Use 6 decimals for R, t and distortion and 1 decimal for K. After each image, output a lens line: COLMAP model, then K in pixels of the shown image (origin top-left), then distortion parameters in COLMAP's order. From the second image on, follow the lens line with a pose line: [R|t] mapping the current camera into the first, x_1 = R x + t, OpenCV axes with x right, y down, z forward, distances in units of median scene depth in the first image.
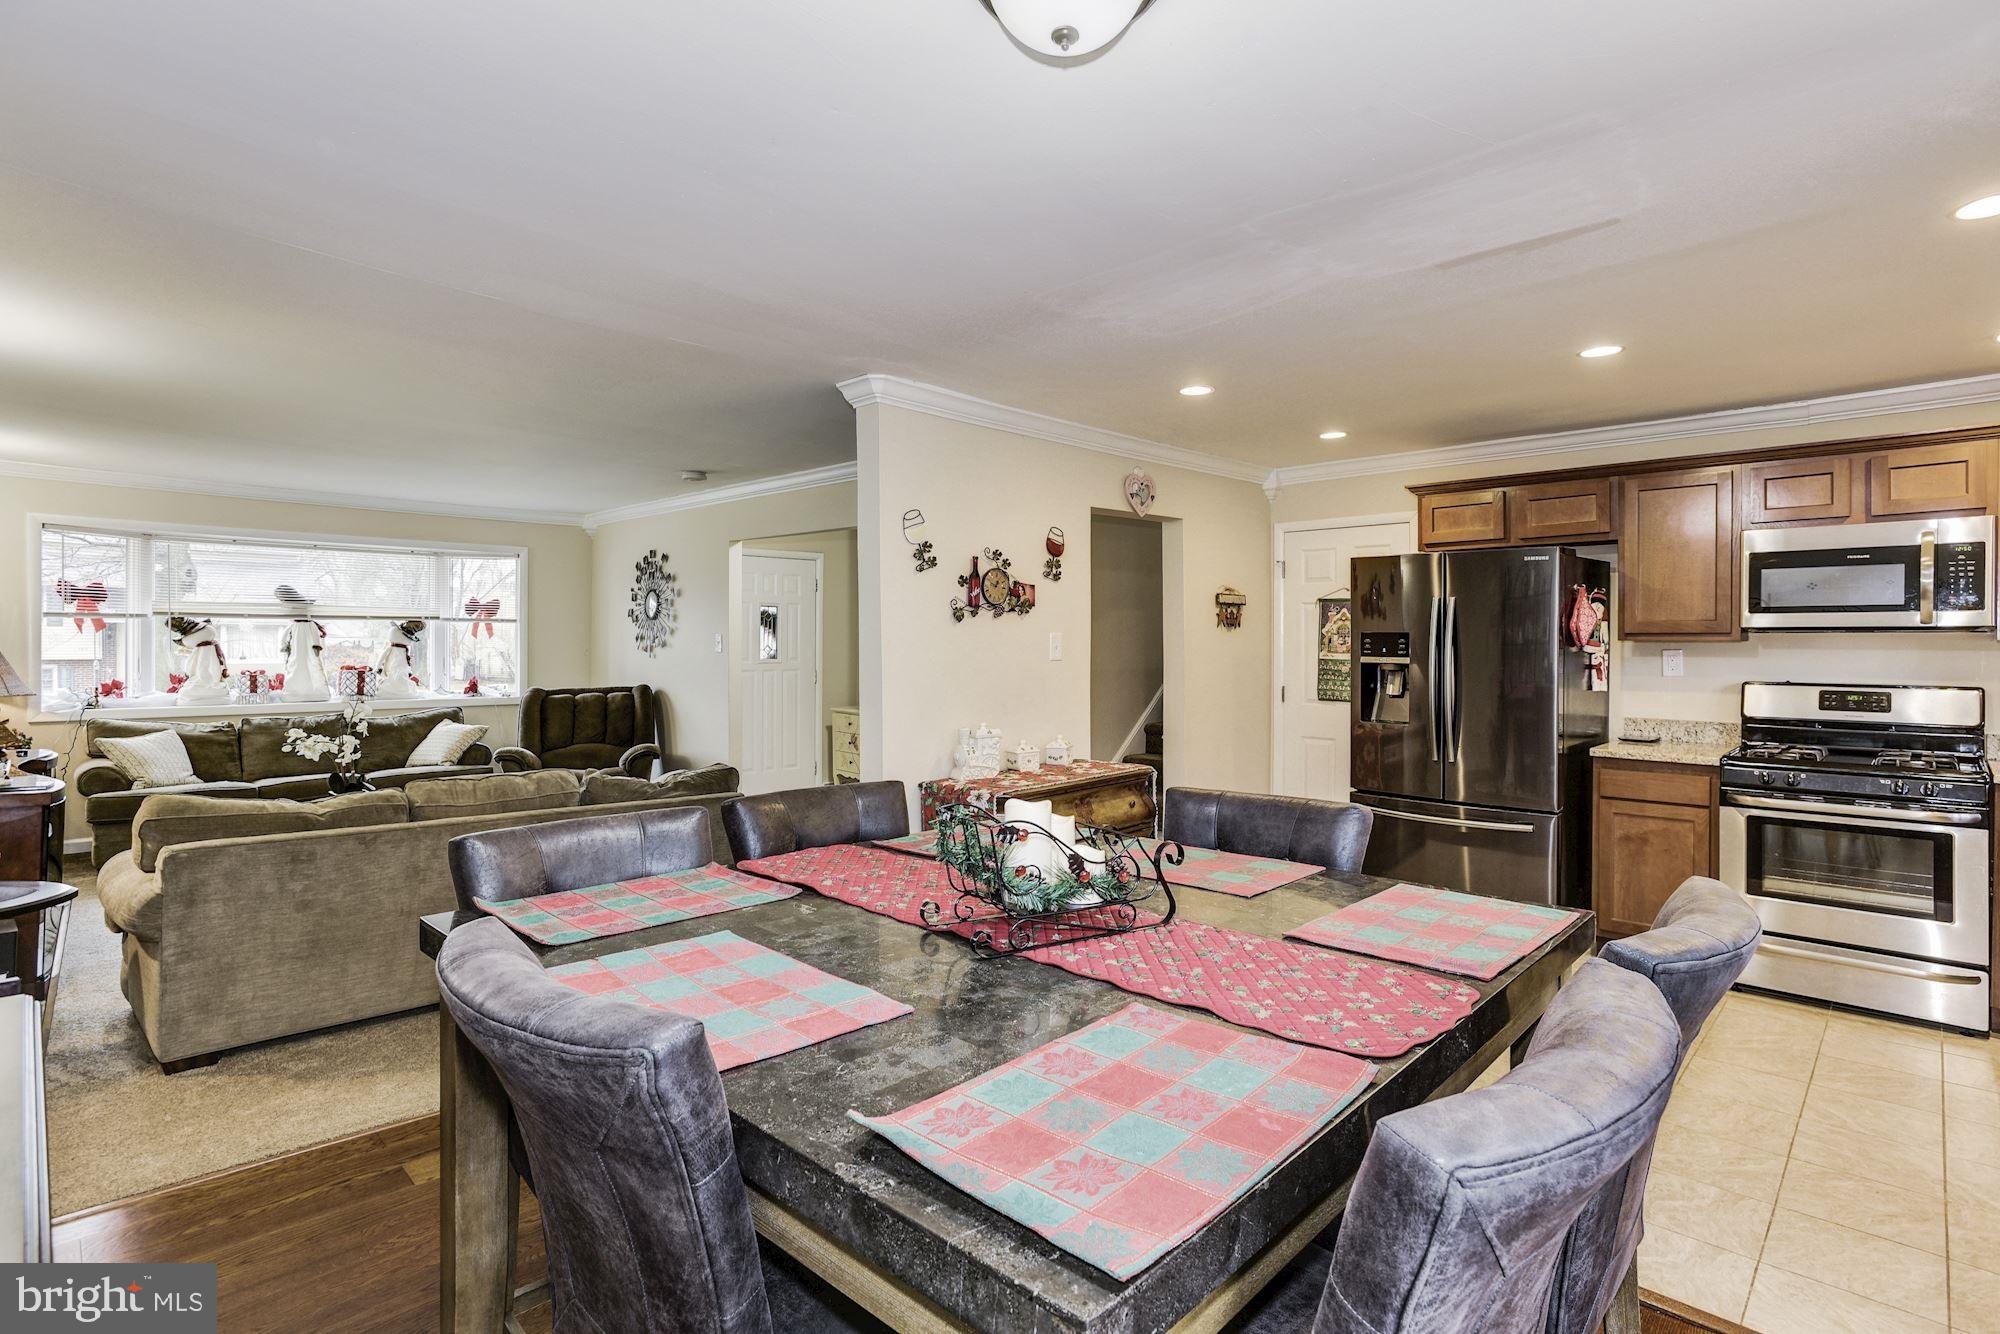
lens RADIAL K [[970.3, 0, 1012.9], [0, 970.3, 649.5], [0, 0, 1]] dist [-0.049499, 0.024026]
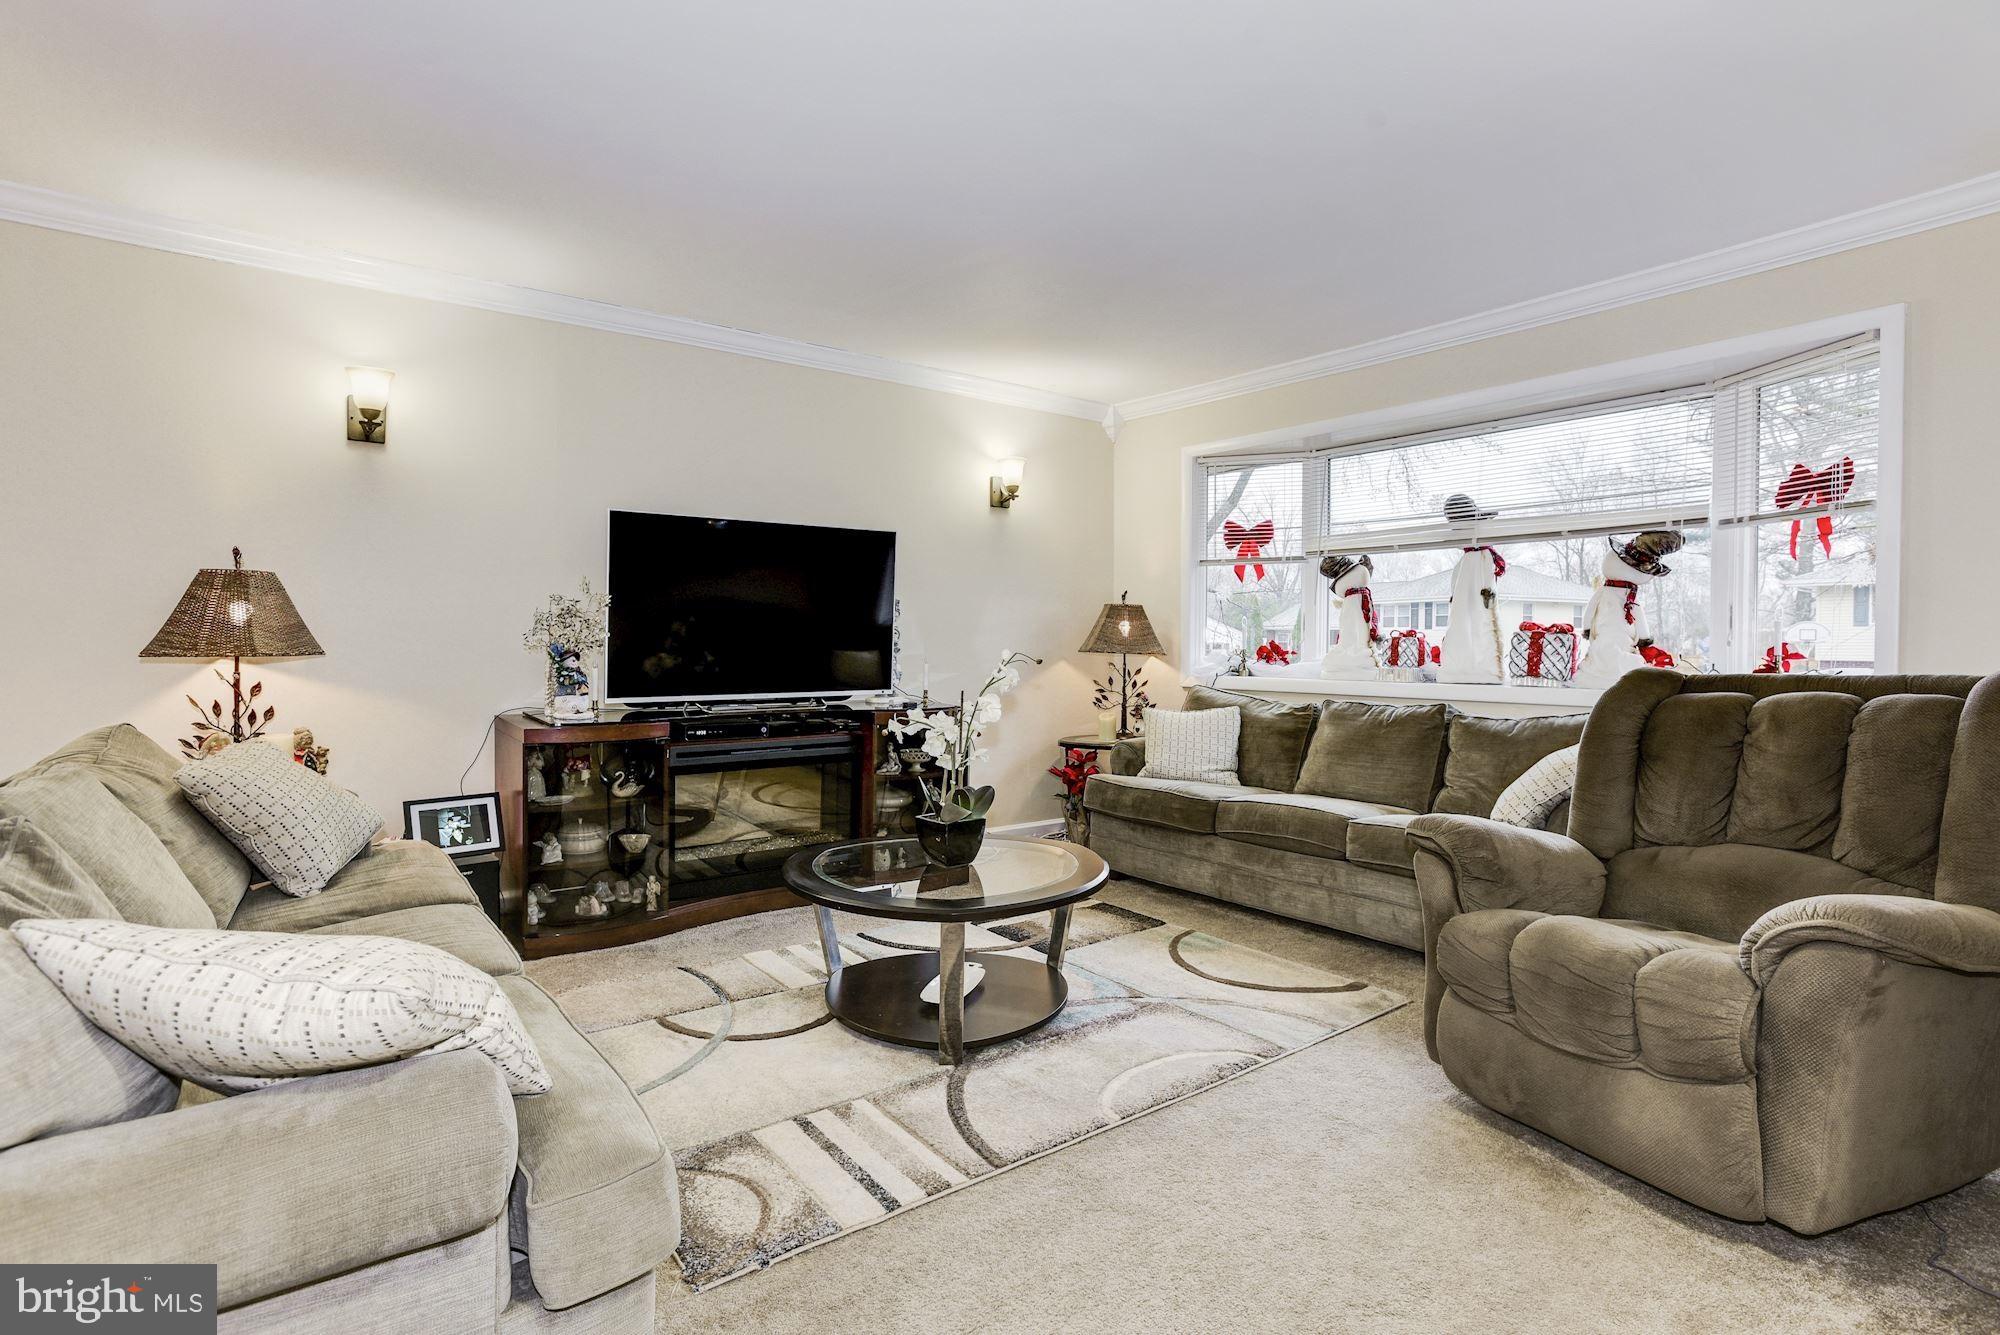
lens RADIAL K [[970.3, 0, 1012.9], [0, 970.3, 650.0], [0, 0, 1]] dist [-0.049499, 0.024026]
pose [[-0.133782, 0.005013, -0.990998, -0.191360], [-0.010792, 0.999921, 0.006515, 0.057156], [0.990952, 0.011566, -0.133717, 1.396976]]
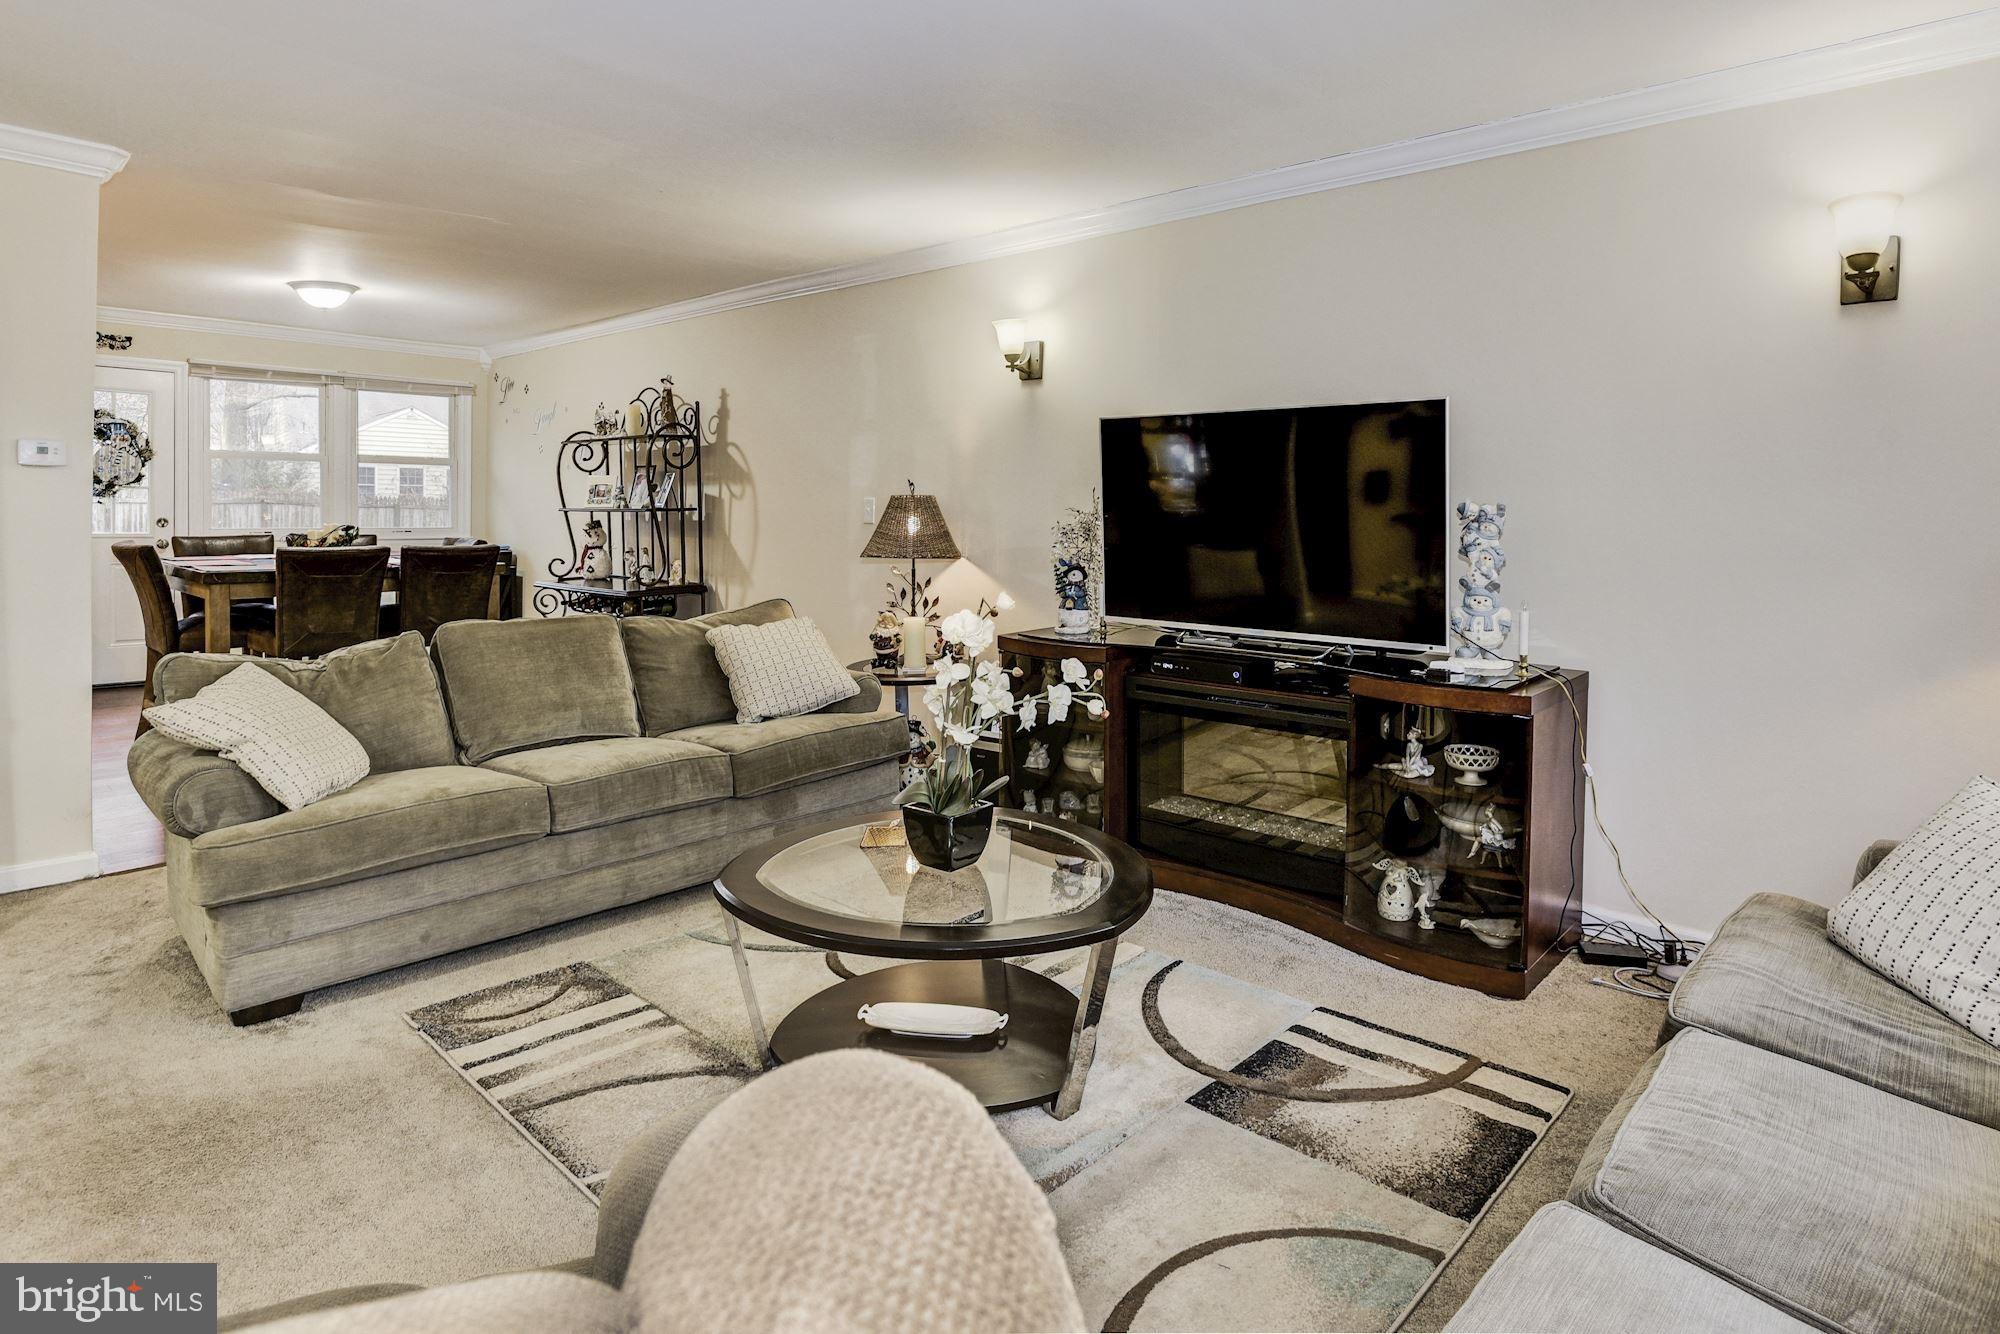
lens RADIAL K [[1124.6, 0, 1059.0], [0, 1124.6, 535.8], [0, 0, 1]] dist [-0.044025, 0.019441]
pose [[-0.998843, -0.016742, -0.045075, -0.905415], [-0.018023, 0.999441, 0.028164, 0.015444], [0.044578, 0.028943, -0.998587, 1.876535]]
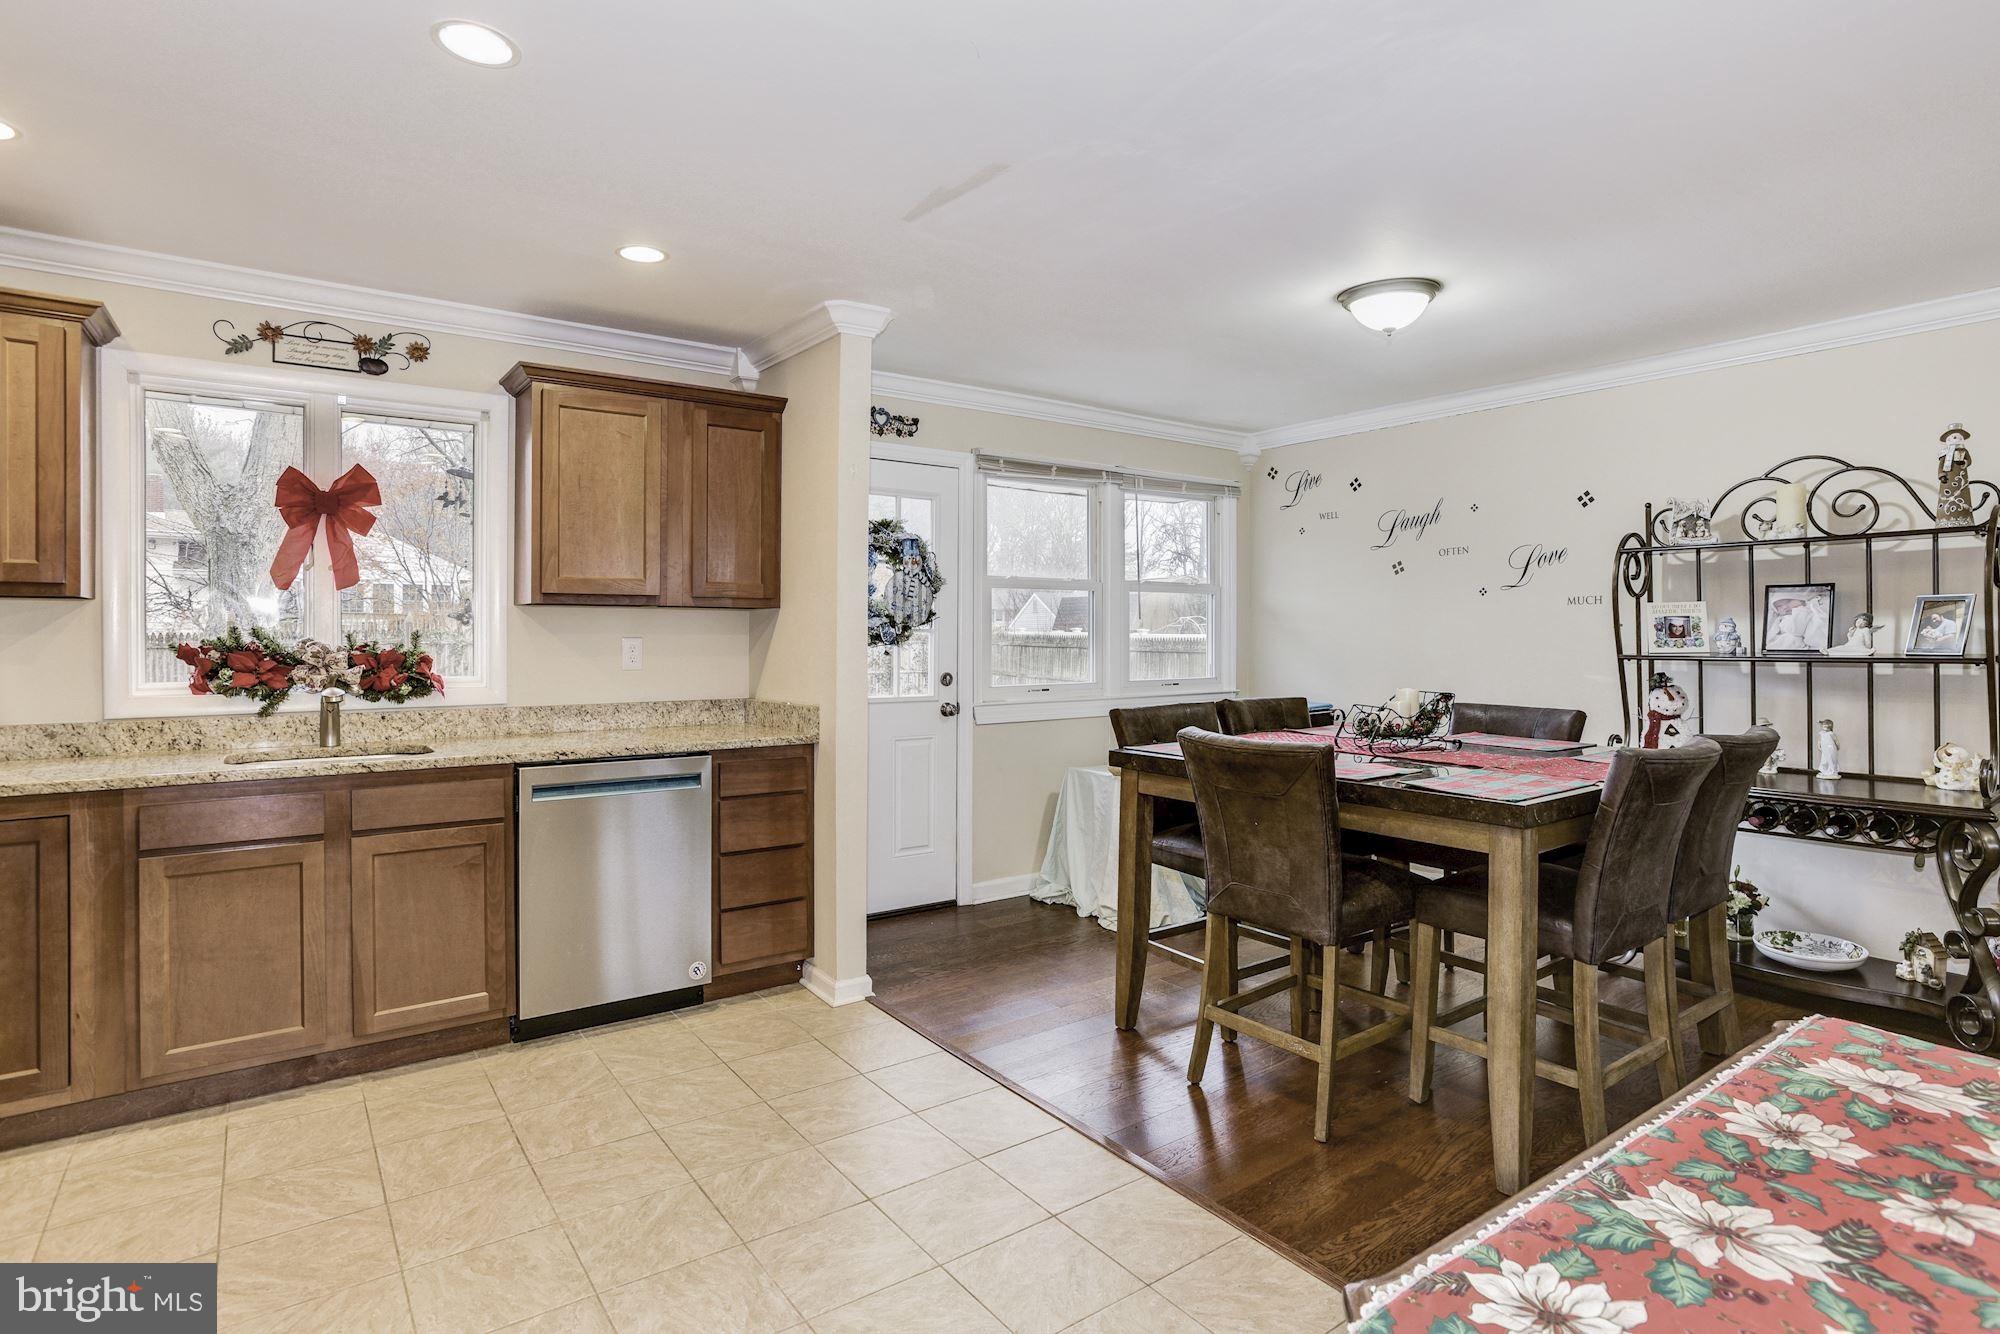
lens RADIAL K [[1015.4, 0, 1011.9], [0, 1015.4, 639.2], [0, 0, 1]] dist [-0.051313, 0.028690]
pose [[-0.987107, -0.004874, 0.159989, 0.177747], [-0.003298, 0.999943, 0.010116, 0.012730], [-0.160029, 0.009458, -0.987067, 1.188677]]
